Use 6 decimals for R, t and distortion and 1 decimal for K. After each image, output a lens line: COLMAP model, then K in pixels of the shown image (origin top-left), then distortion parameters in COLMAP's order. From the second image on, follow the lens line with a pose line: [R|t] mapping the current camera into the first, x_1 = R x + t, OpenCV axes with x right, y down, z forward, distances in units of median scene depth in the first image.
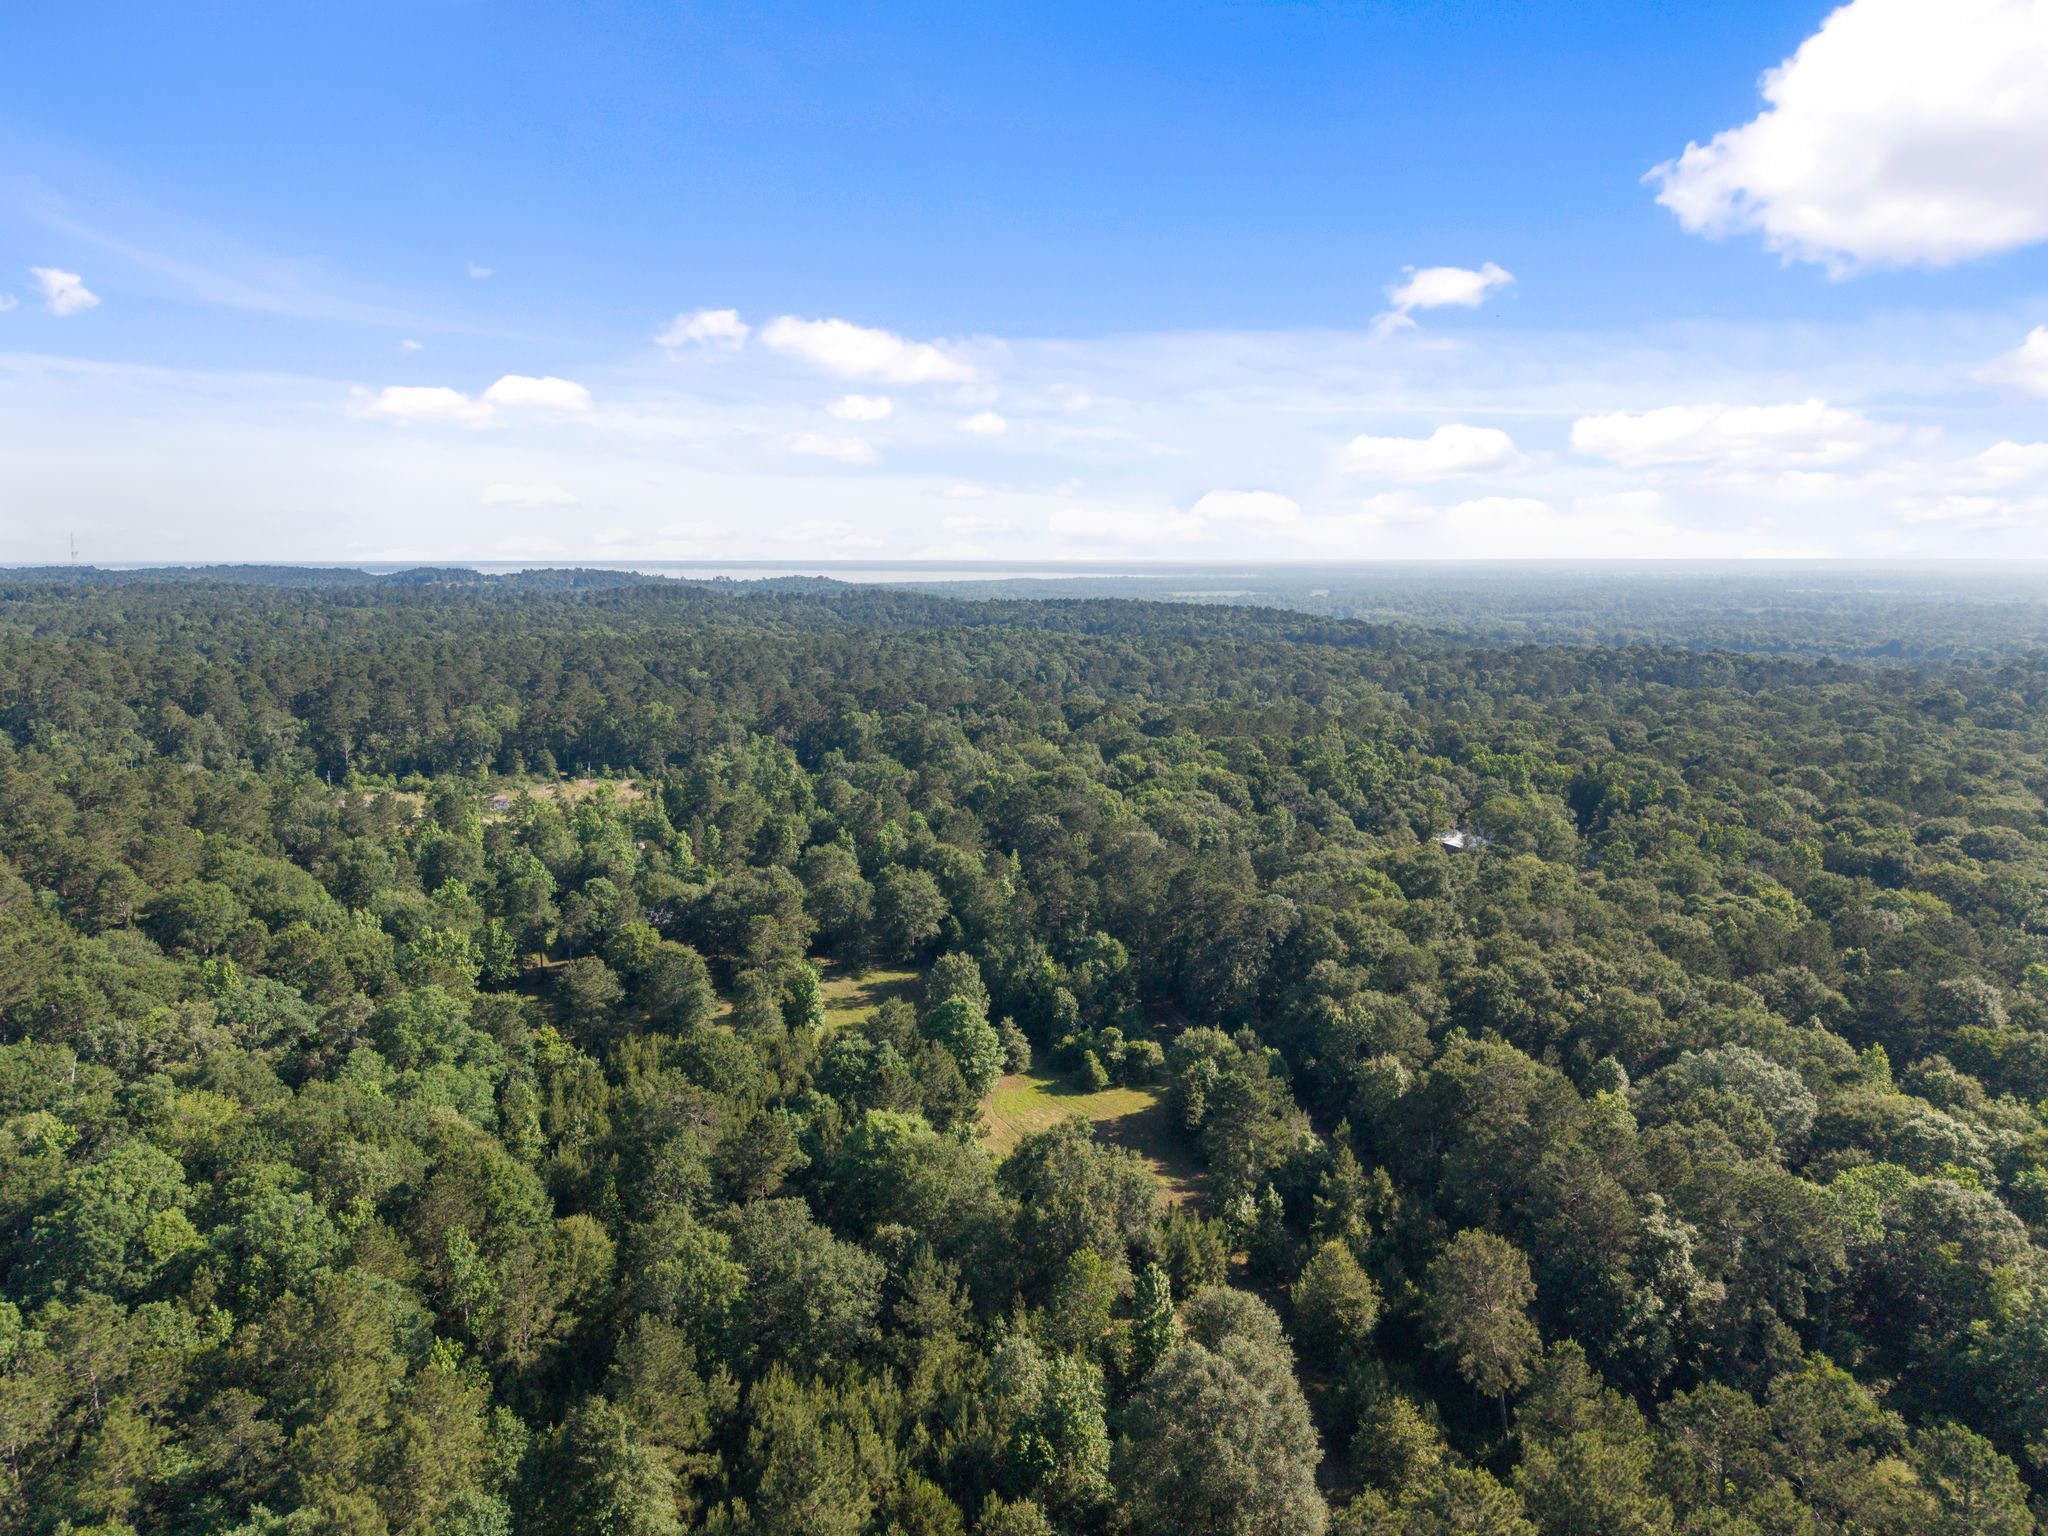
lens RADIAL K [[1369.6, 0, 1023.7], [0, 1369.6, 765.7], [0, 0, 1]] dist [0.001156, -0.002441]
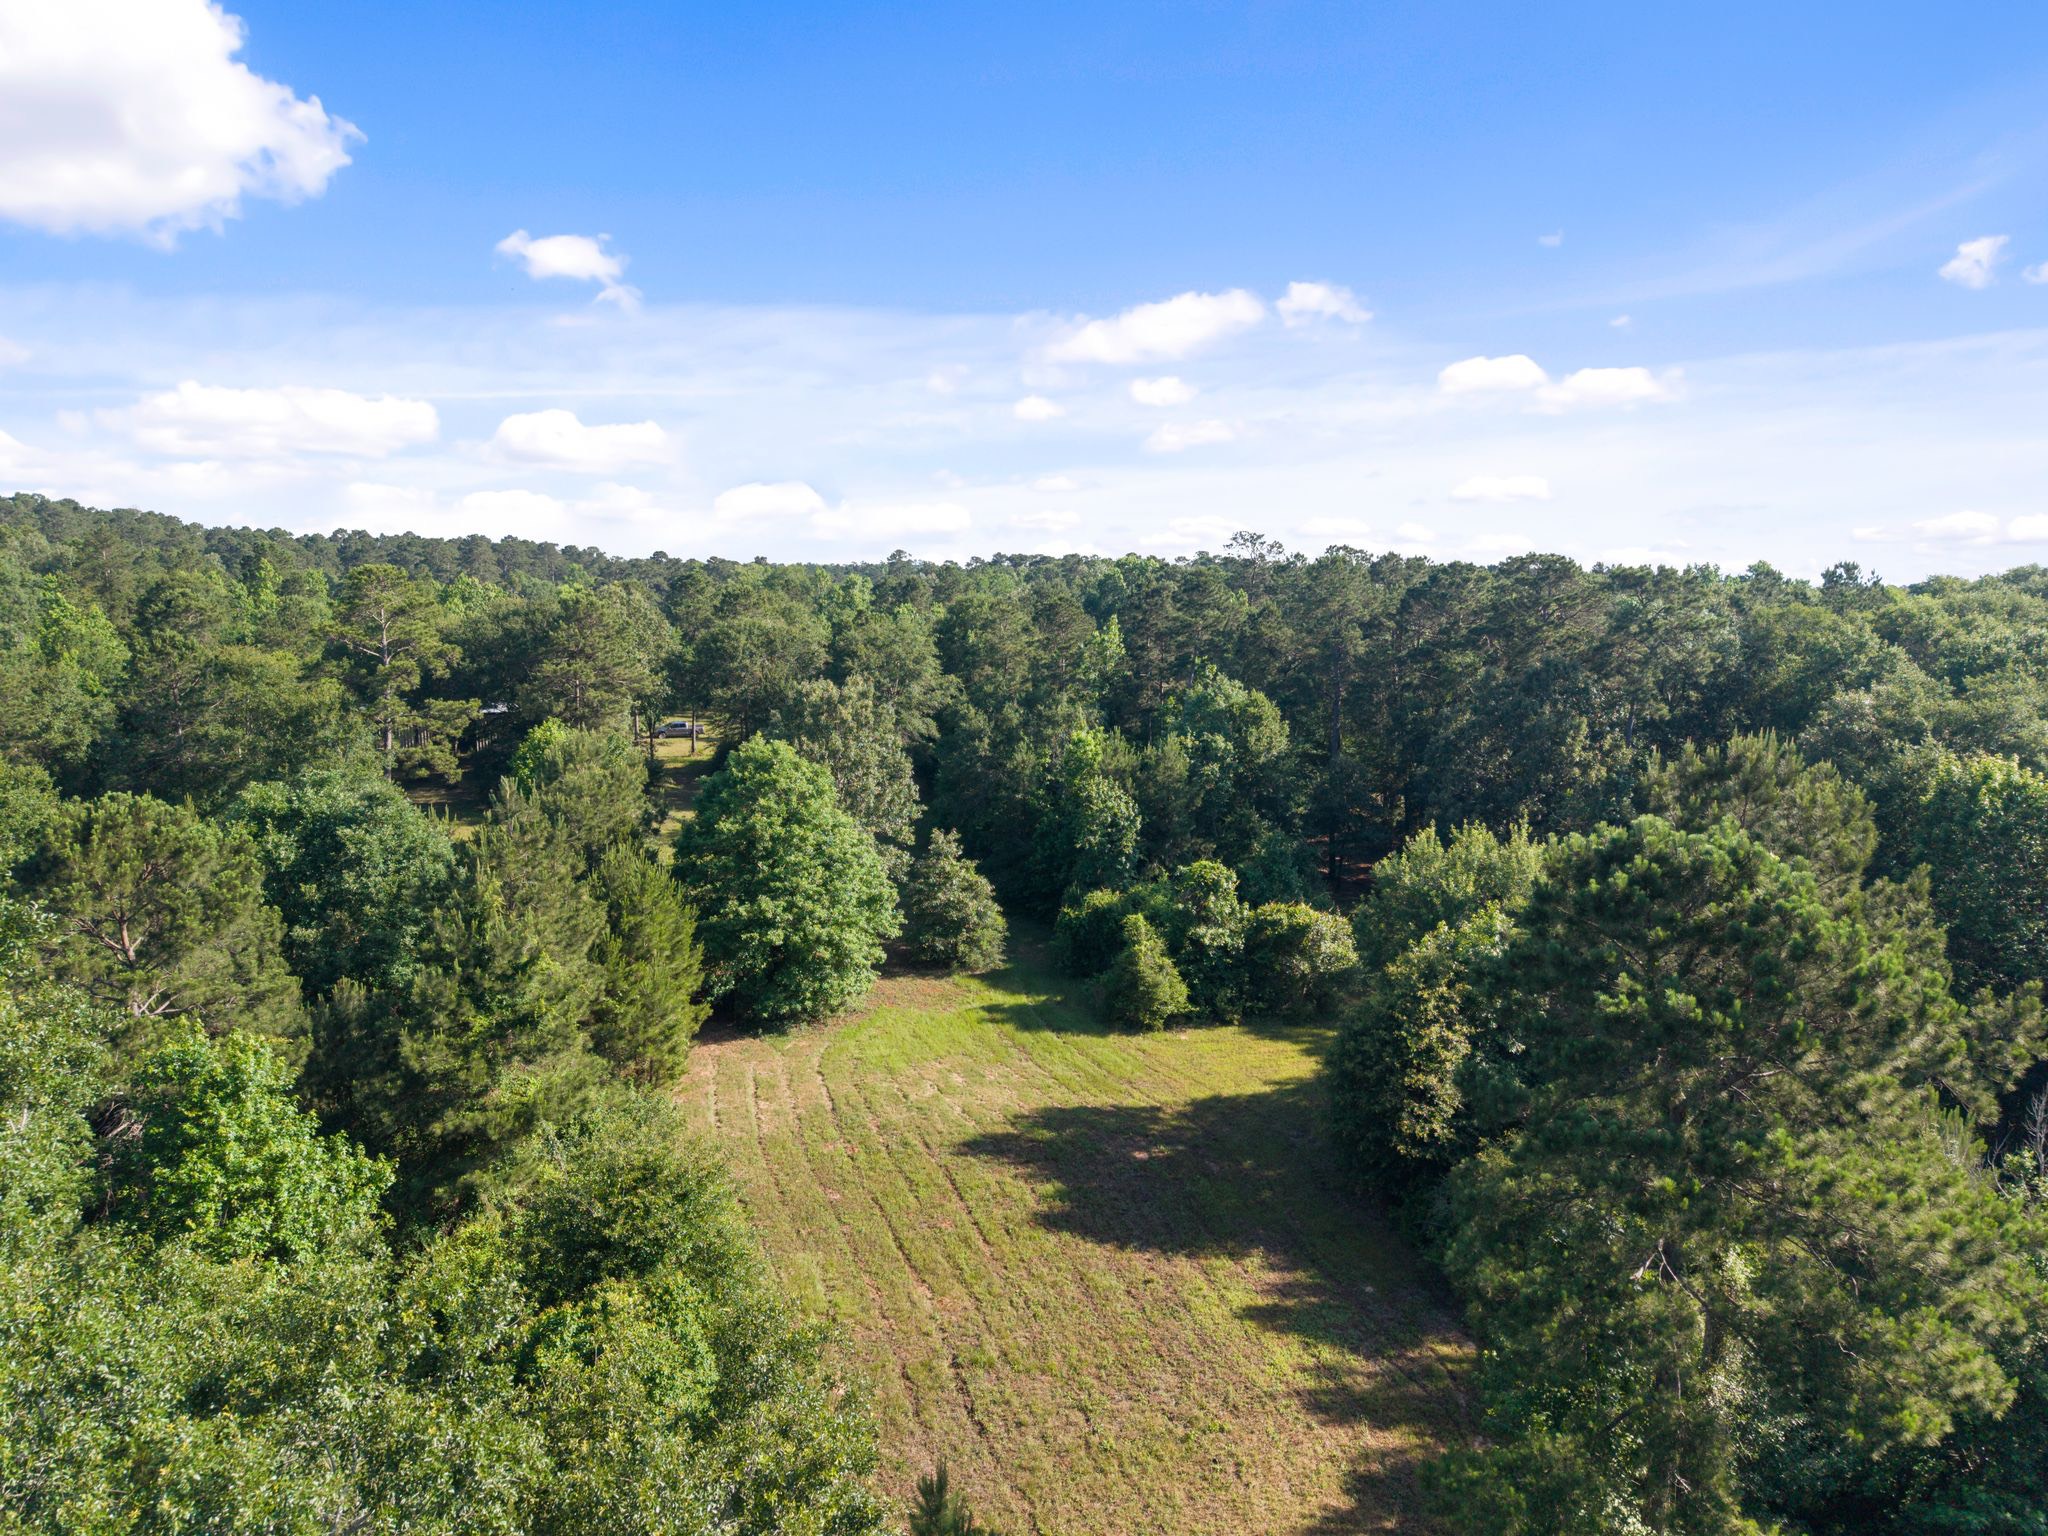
lens RADIAL K [[1335.5, 0, 1067.6], [0, 1335.5, 771.7], [0, 0, 1]] dist [0.001390, -0.028750]
pose [[0.985791, 0.028532, -0.165533, 0.079009], [-0.031705, 0.999360, -0.016554, 0.161923], [0.164954, 0.021567, 0.986065, 0.598230]]
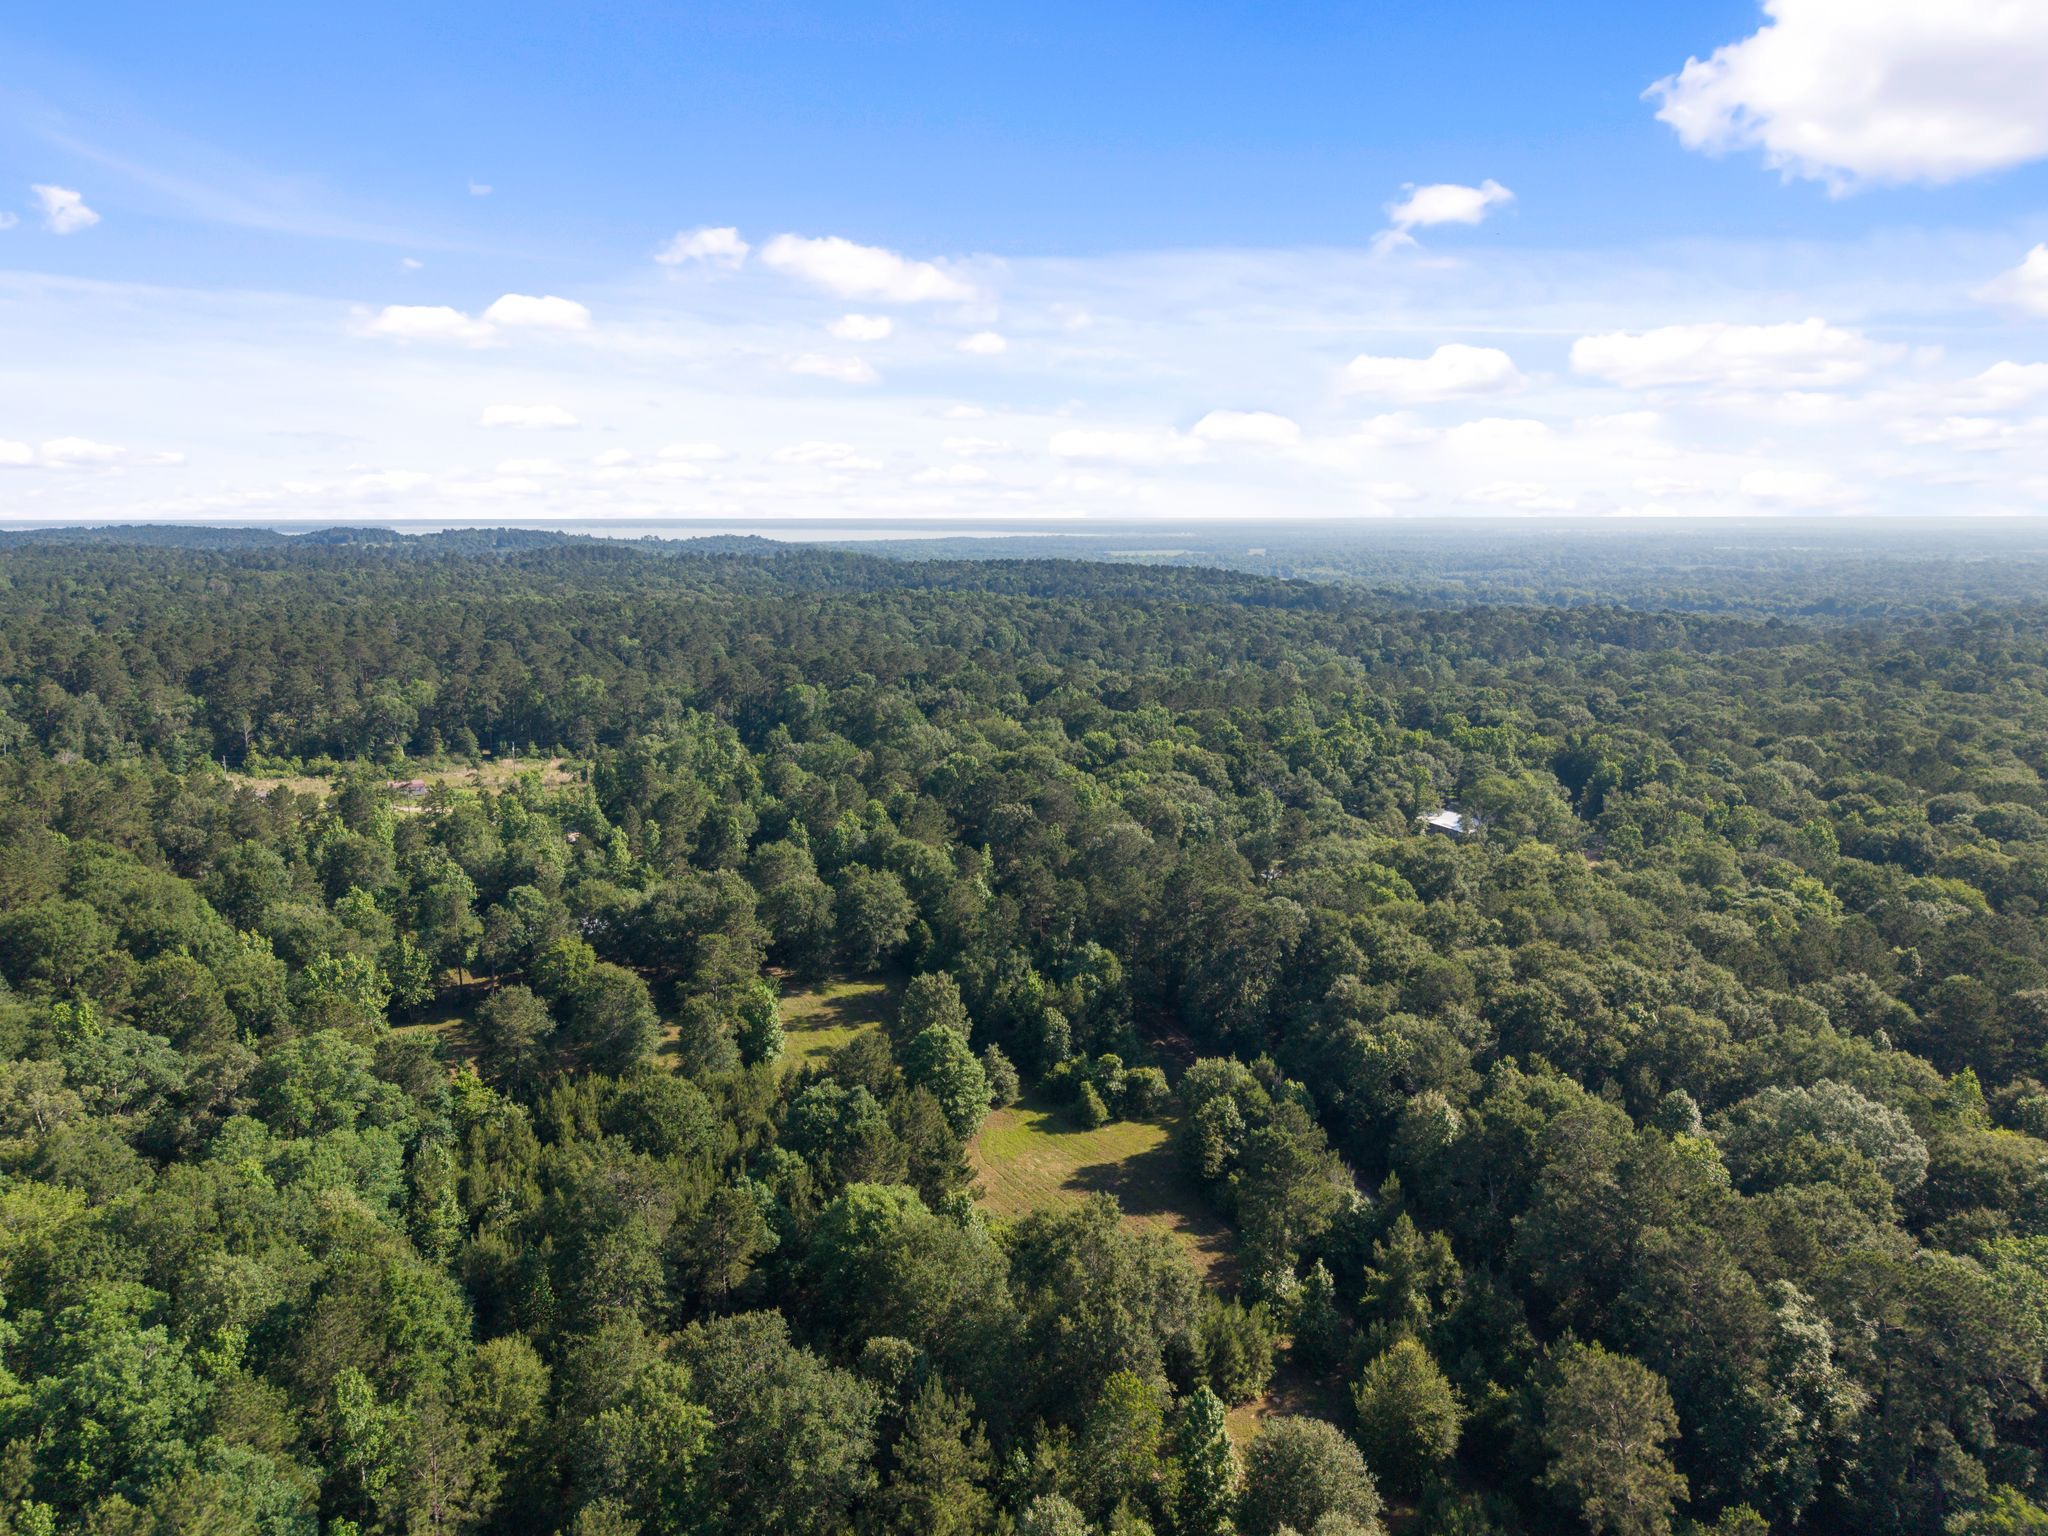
lens RADIAL K [[1369.6, 0, 1023.7], [0, 1369.6, 765.7], [0, 0, 1]] dist [0.001156, -0.002441]
pose [[0.998855, -0.010061, 0.046770, -0.029434], [0.008667, 0.999515, 0.029913, -0.022482], [-0.047048, -0.029473, 0.998458, 0.108178]]
